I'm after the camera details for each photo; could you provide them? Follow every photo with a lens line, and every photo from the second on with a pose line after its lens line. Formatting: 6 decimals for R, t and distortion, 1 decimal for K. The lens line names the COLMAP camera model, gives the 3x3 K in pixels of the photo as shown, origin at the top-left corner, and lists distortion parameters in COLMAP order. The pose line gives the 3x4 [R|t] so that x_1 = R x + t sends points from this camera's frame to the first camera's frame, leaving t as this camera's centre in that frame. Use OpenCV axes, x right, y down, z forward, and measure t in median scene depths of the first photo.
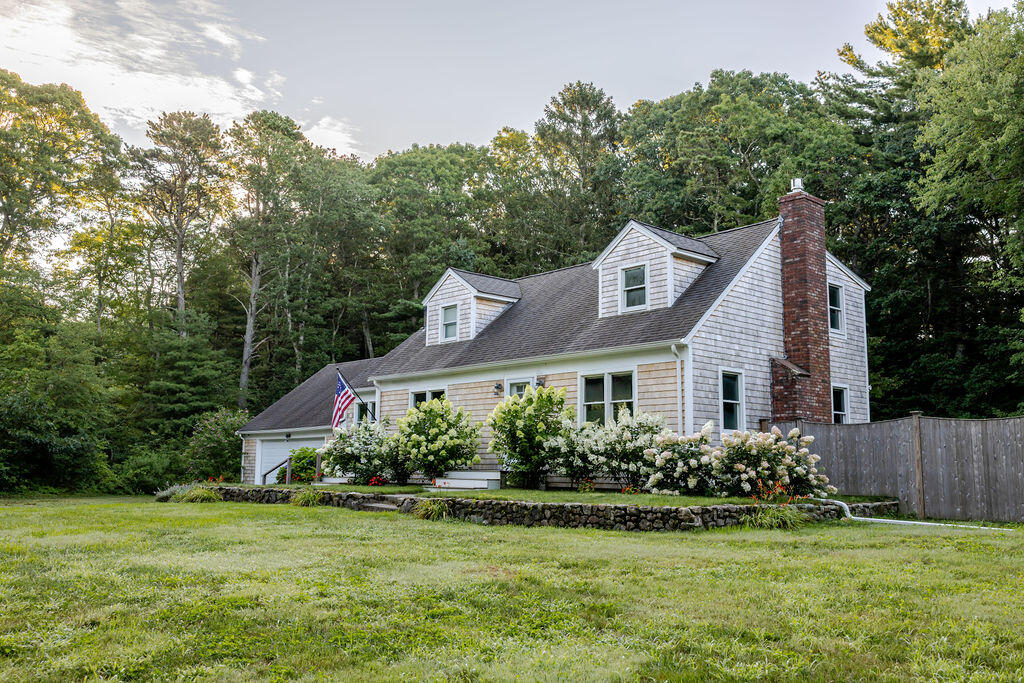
lens RADIAL K [[880.4, 0, 512.0], [0, 880.4, 341.5], [0, 0, 1]] dist [-0.001389, 0.009905]
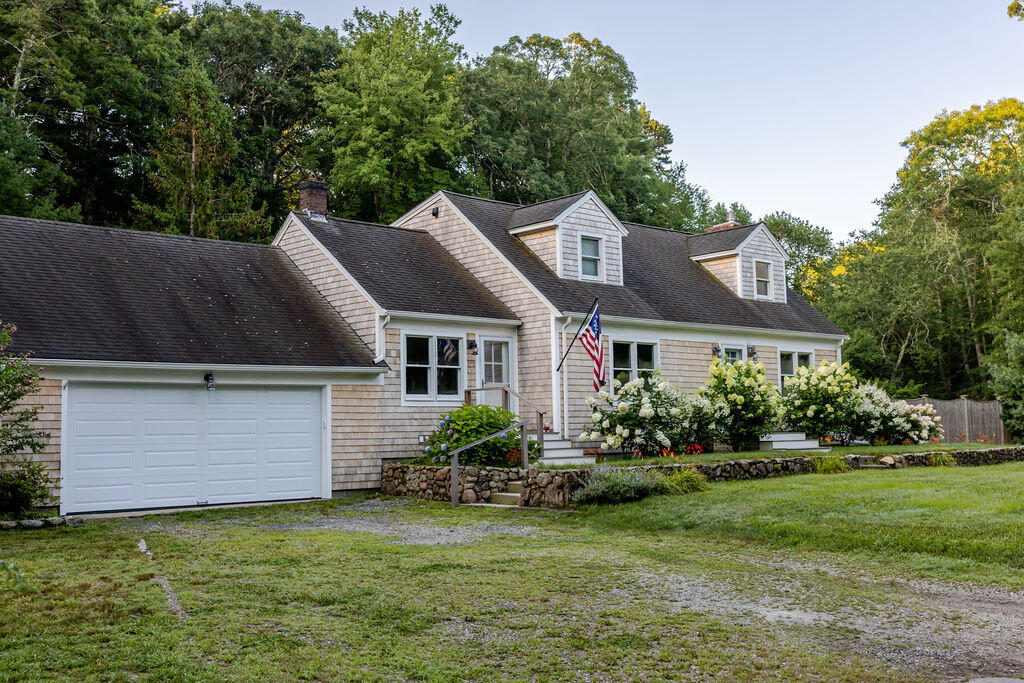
lens RADIAL K [[1135.3, 0, 512.0], [0, 1135.3, 341.5], [0, 0, 1]] dist [-0.000203, 0.023614]
pose [[-0.005552, 0.070832, 0.997473, -1.164130], [-0.126553, 0.989418, -0.070965, 0.145708], [-0.991944, -0.126627, 0.003471, 1.101534]]
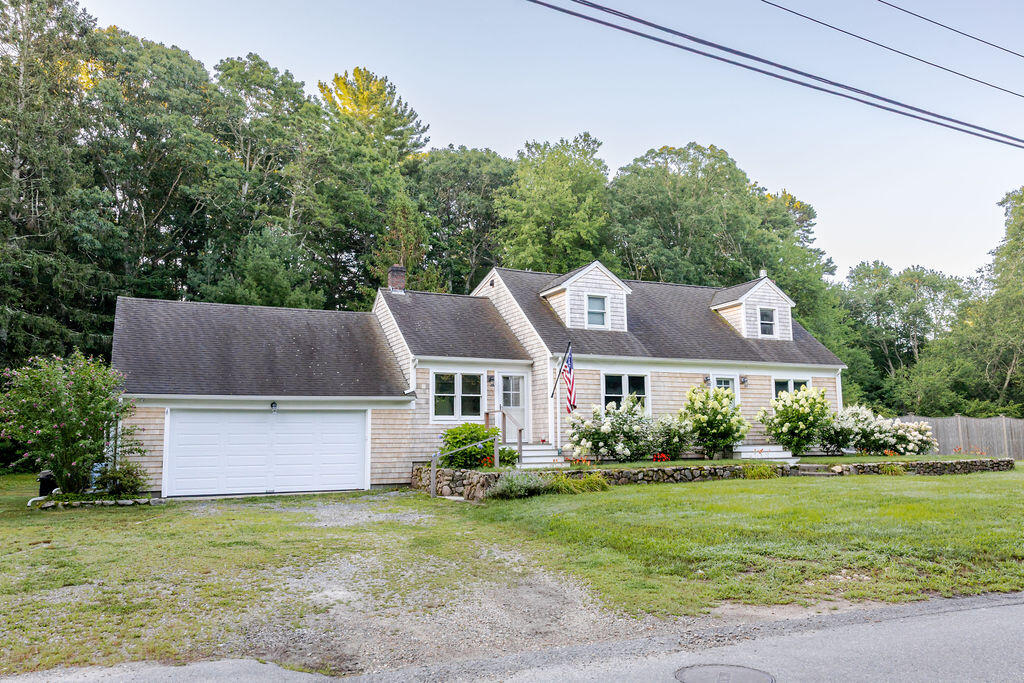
lens RADIAL K [[811.4, 0, 512.0], [0, 811.4, 341.5], [0, 0, 1]] dist [0.001656, 0.010564]
pose [[0.295862, 0.108032, 0.949102, -1.089356], [-0.123628, 0.989558, -0.074099, 0.106608], [-0.947197, -0.095413, 0.306129, 0.820794]]
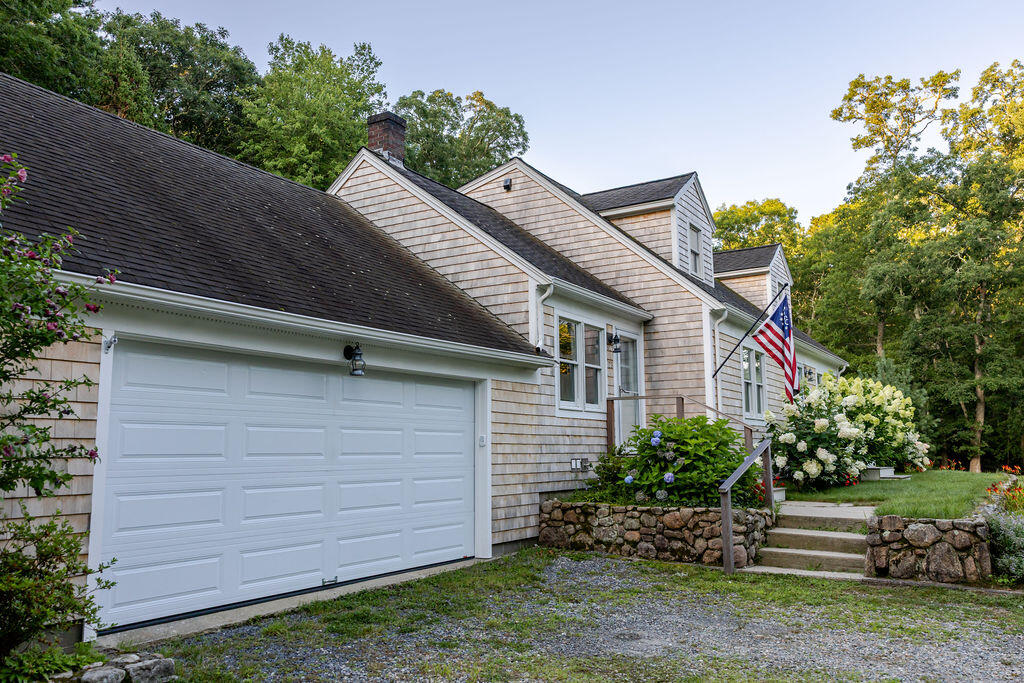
lens RADIAL K [[824.2, 0, 512.0], [0, 824.2, 341.5], [0, 0, 1]] dist [0.004609, 0.006059]
pose [[-0.277685, 0.118669, 0.953315, -0.673288], [-0.136148, 0.977464, -0.161333, 0.181874], [-0.950976, -0.174591, -0.255270, 1.344643]]
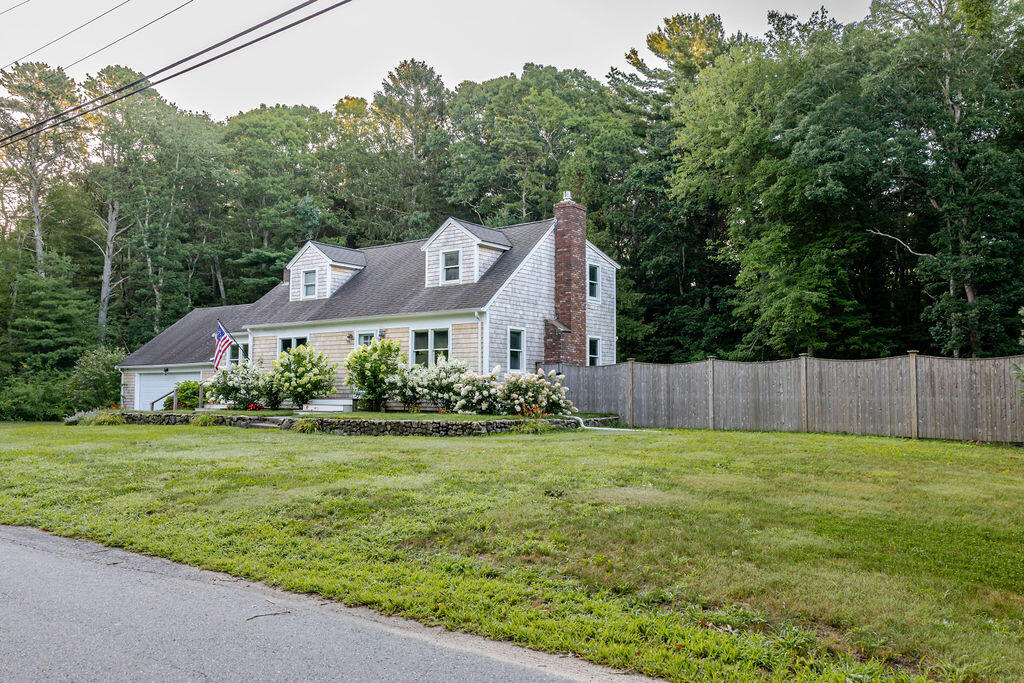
lens RADIAL K [[824.2, 0, 512.0], [0, 824.2, 341.5], [0, 0, 1]] dist [0.004609, 0.006059]
pose [[0.980025, 0.005508, 0.198797, -0.020566], [-0.021682, 0.996617, 0.079274, -0.040993], [-0.197688, -0.082001, 0.976829, -0.247638]]
